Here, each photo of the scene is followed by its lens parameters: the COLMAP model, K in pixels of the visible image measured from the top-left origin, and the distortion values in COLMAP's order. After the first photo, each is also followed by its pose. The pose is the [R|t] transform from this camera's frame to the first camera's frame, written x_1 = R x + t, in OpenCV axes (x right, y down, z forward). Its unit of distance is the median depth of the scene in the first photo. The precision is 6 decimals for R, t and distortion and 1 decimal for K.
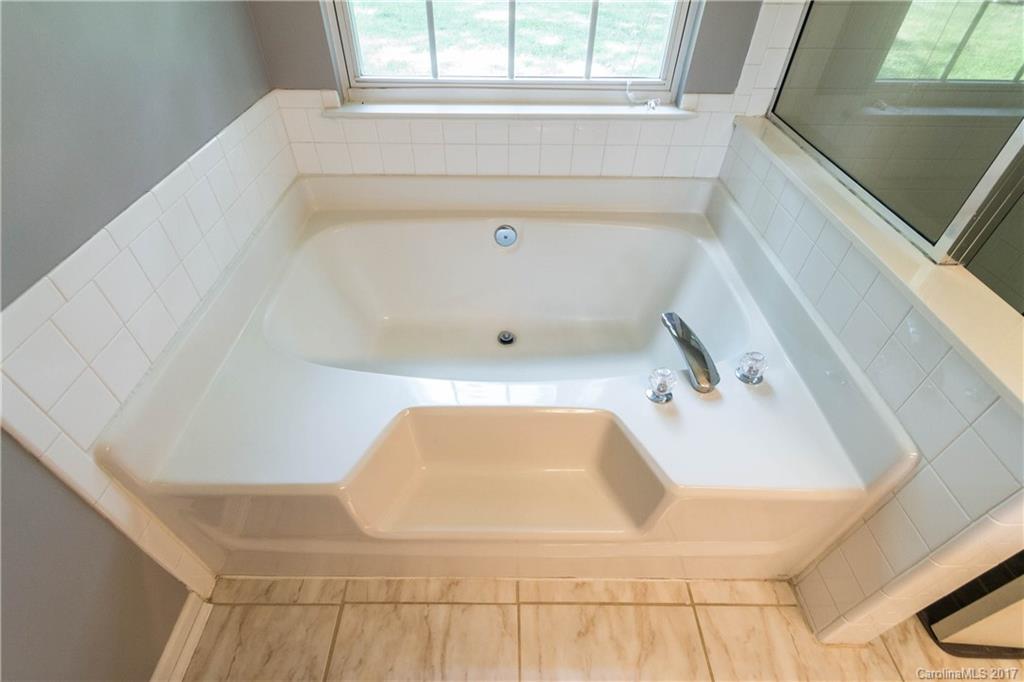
lens RADIAL K [[475.8, 0, 508.9], [0, 475.8, 342.5], [0, 0, 1]] dist [-0.000491, -0.000980]
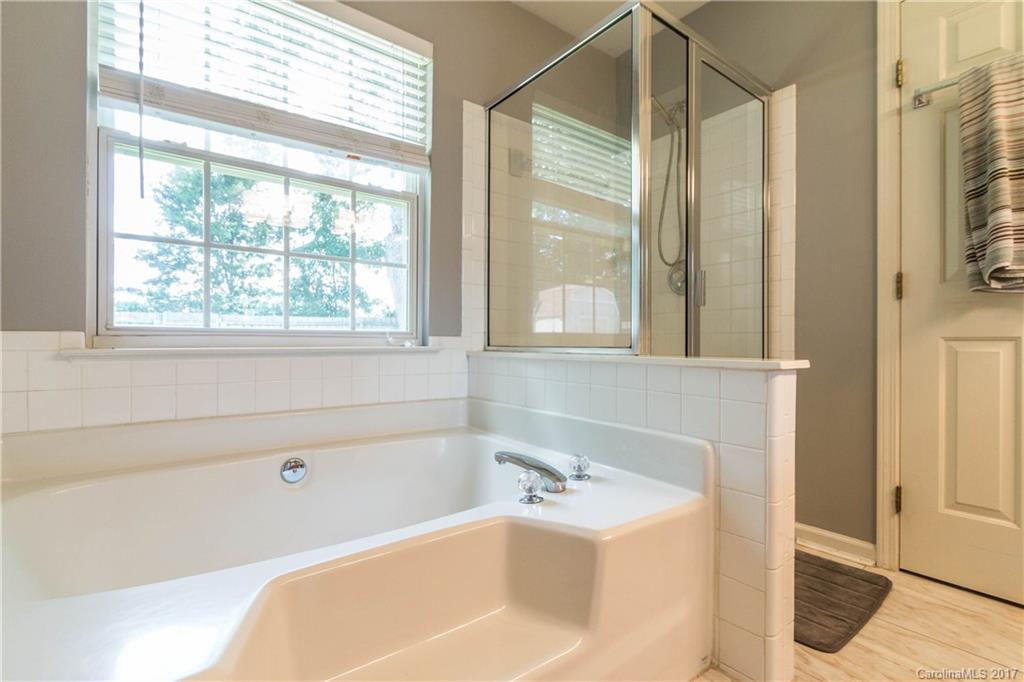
lens RADIAL K [[475.8, 0, 504.9], [0, 475.8, 345.1], [0, 0, 1]] dist [-0.000491, -0.000980]
pose [[0.799714, -0.015144, 0.600190, -0.263706], [0.413599, 0.738528, -0.532459, 0.294945], [-0.435193, 0.674053, 0.596875, 0.133055]]
